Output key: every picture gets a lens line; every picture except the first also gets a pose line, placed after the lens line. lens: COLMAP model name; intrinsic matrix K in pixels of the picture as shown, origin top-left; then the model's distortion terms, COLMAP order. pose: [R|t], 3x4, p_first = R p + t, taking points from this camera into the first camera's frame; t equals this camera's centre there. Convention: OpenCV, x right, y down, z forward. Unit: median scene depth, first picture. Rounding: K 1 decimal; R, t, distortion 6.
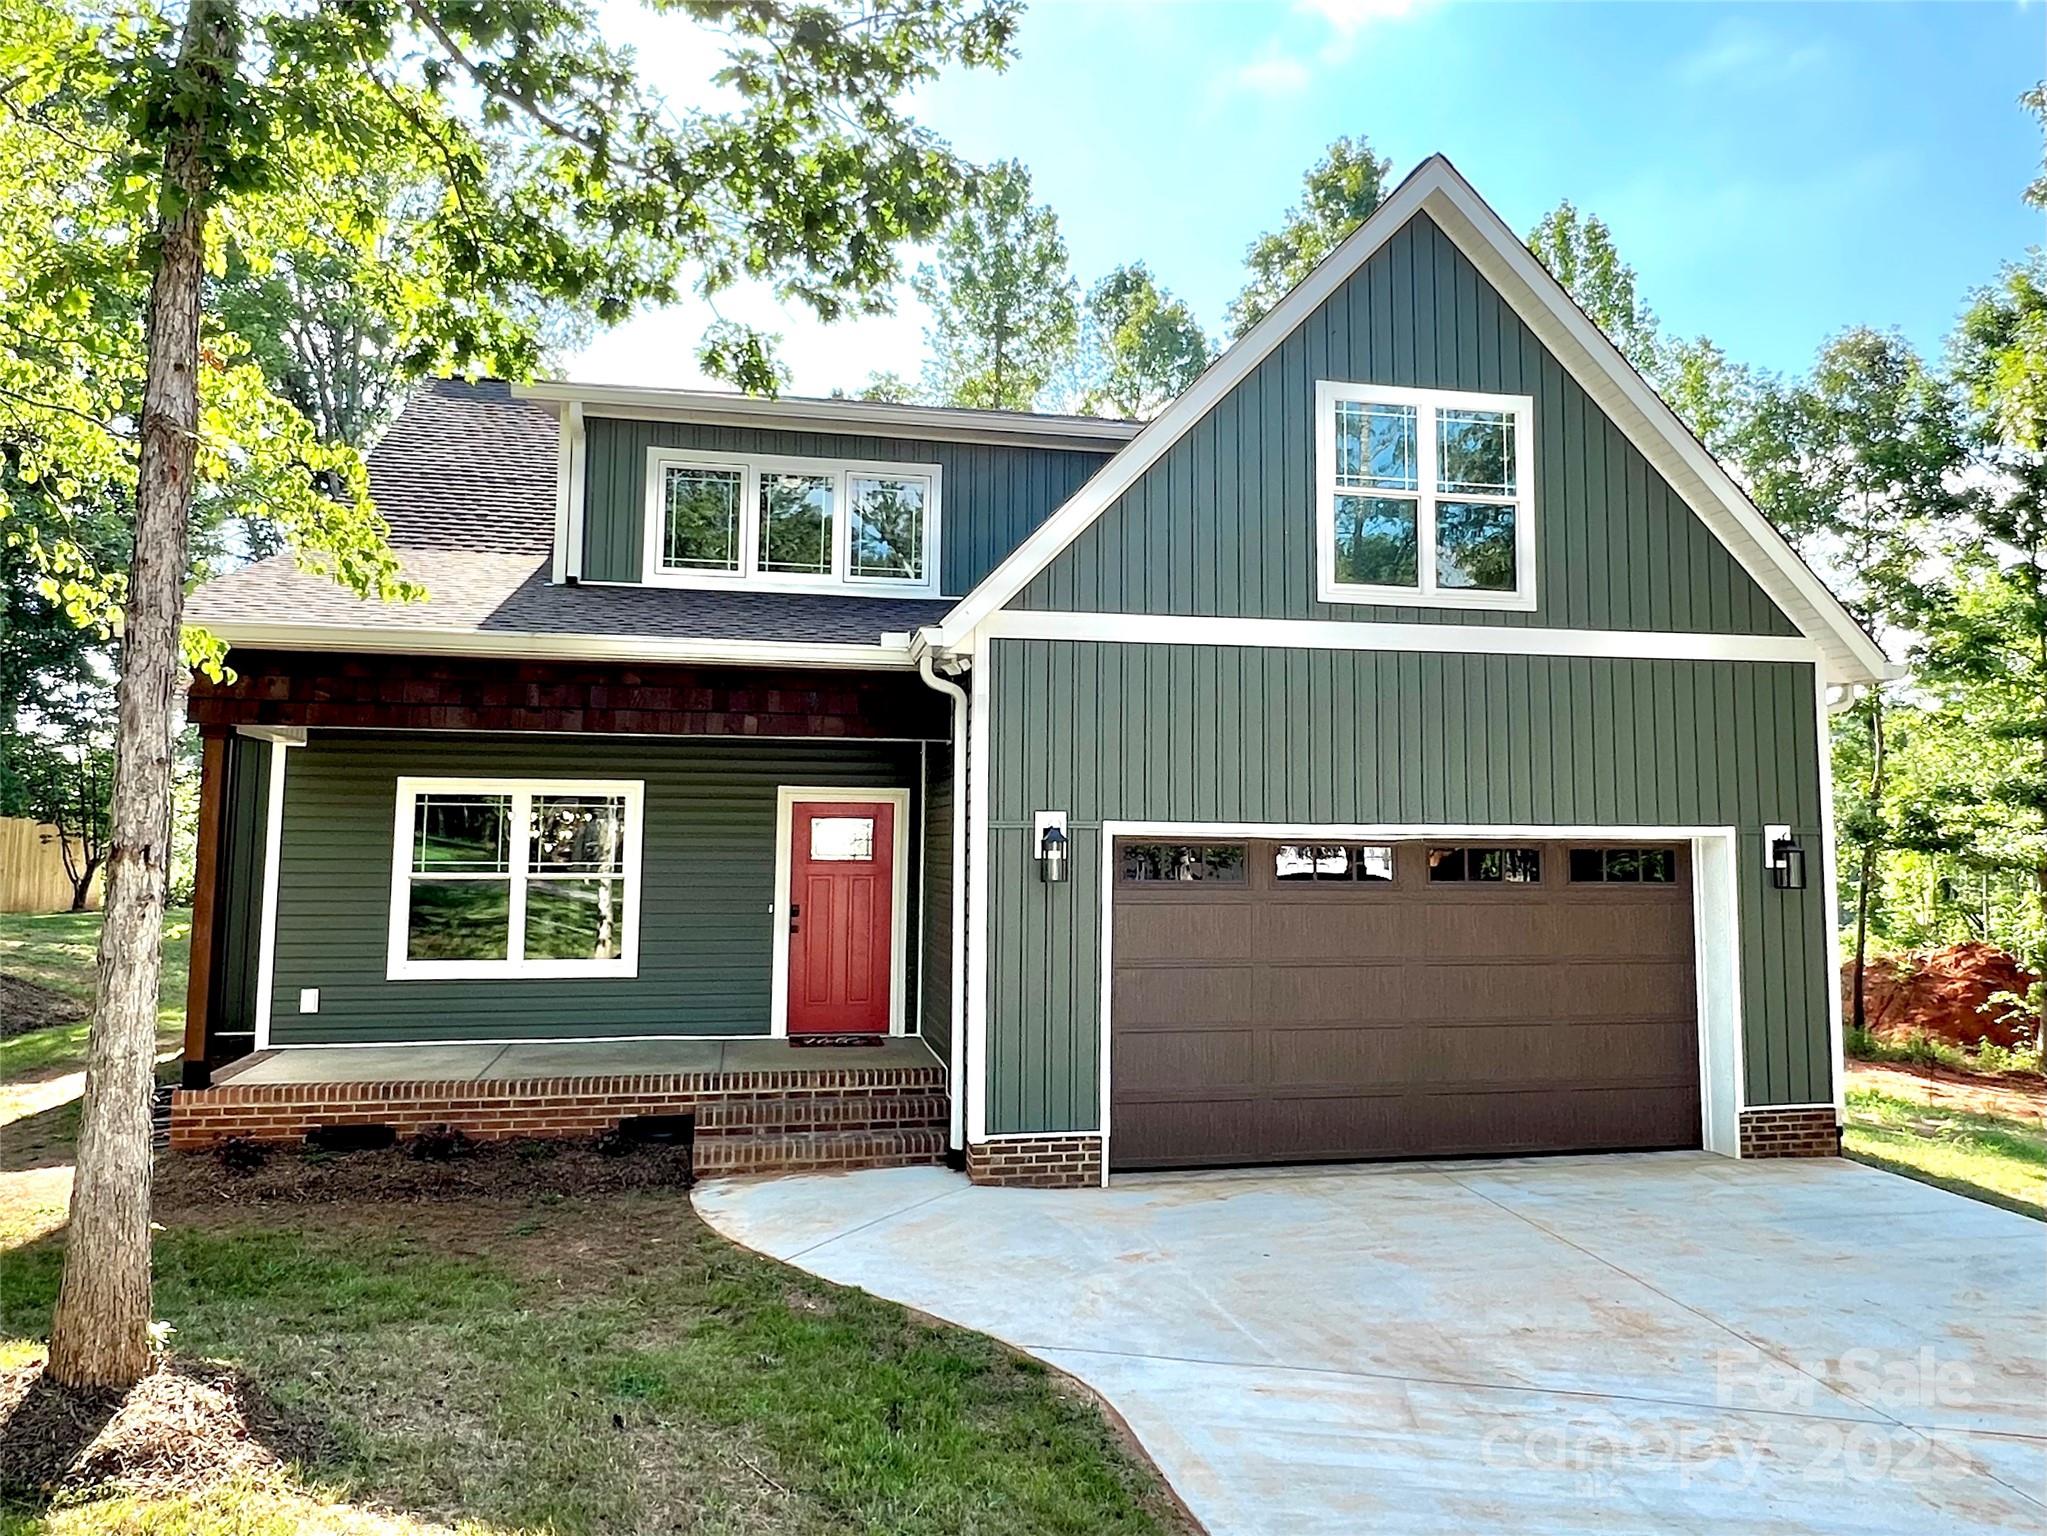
lens RADIAL K [[1428.5, 0, 1055.7], [0, 1428.5, 713.1], [0, 0, 1]] dist [-0.004027, -0.002235]
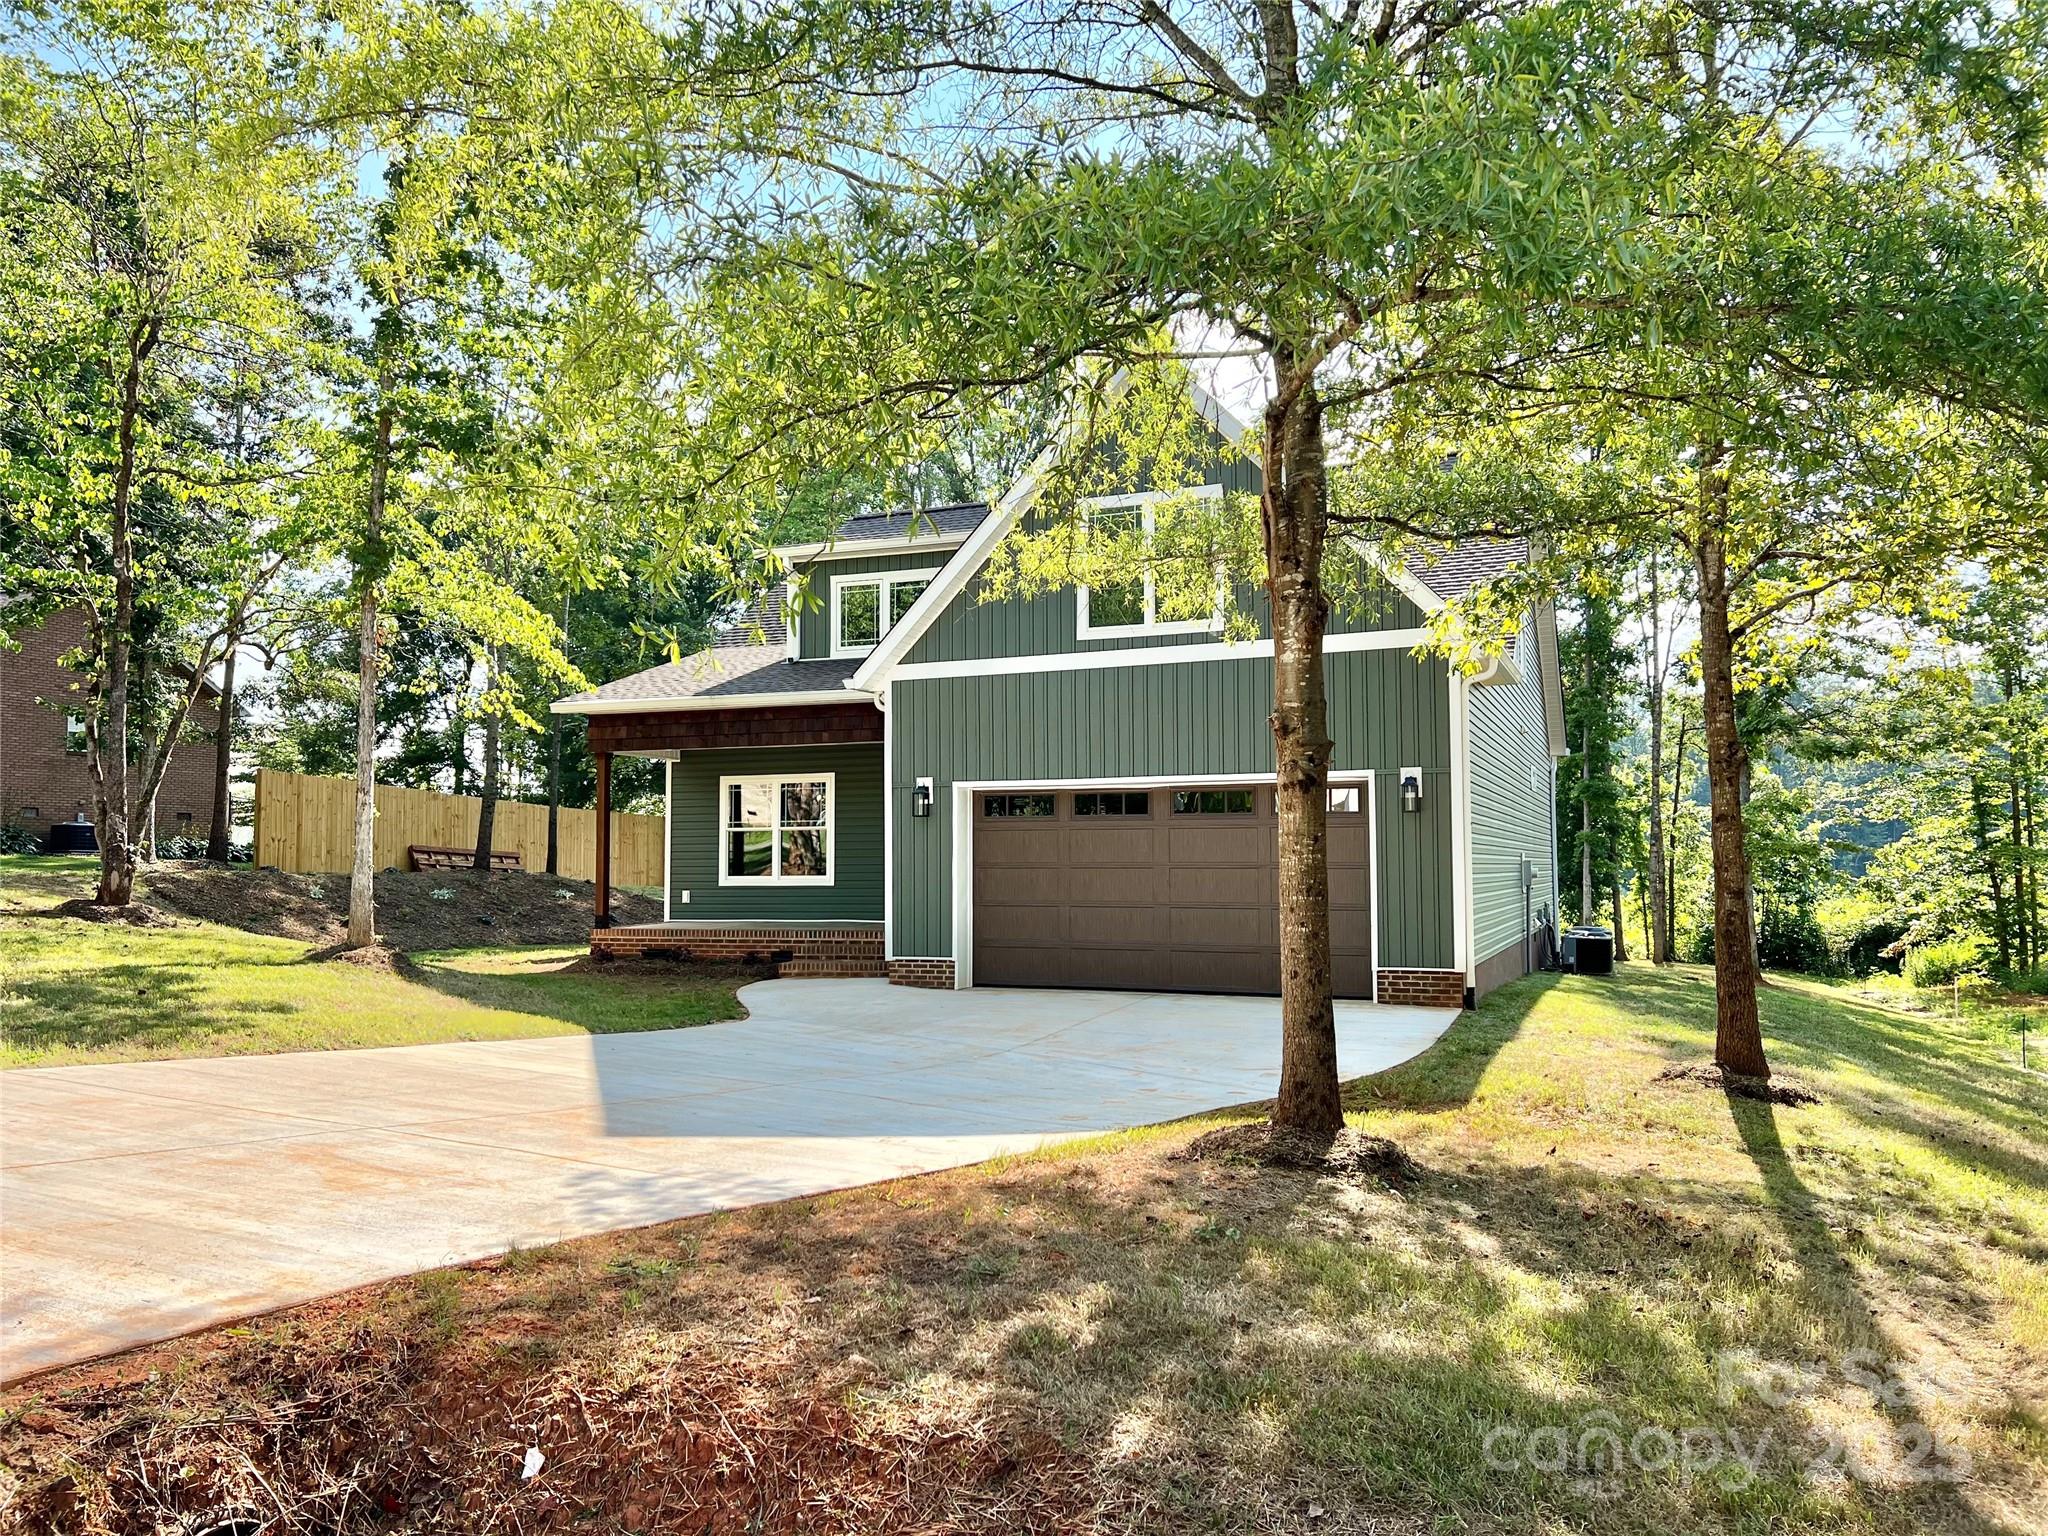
lens RADIAL K [[1541.8, 0, 1019.0], [0, 1541.8, 772.6], [0, 0, 1]] dist [0.045426, -0.049776]
pose [[0.826125, -0.044260, -0.561746, 1.090409], [0.061408, 0.998045, 0.011672, 0.045437], [0.560131, -0.044138, 0.827227, -0.476058]]
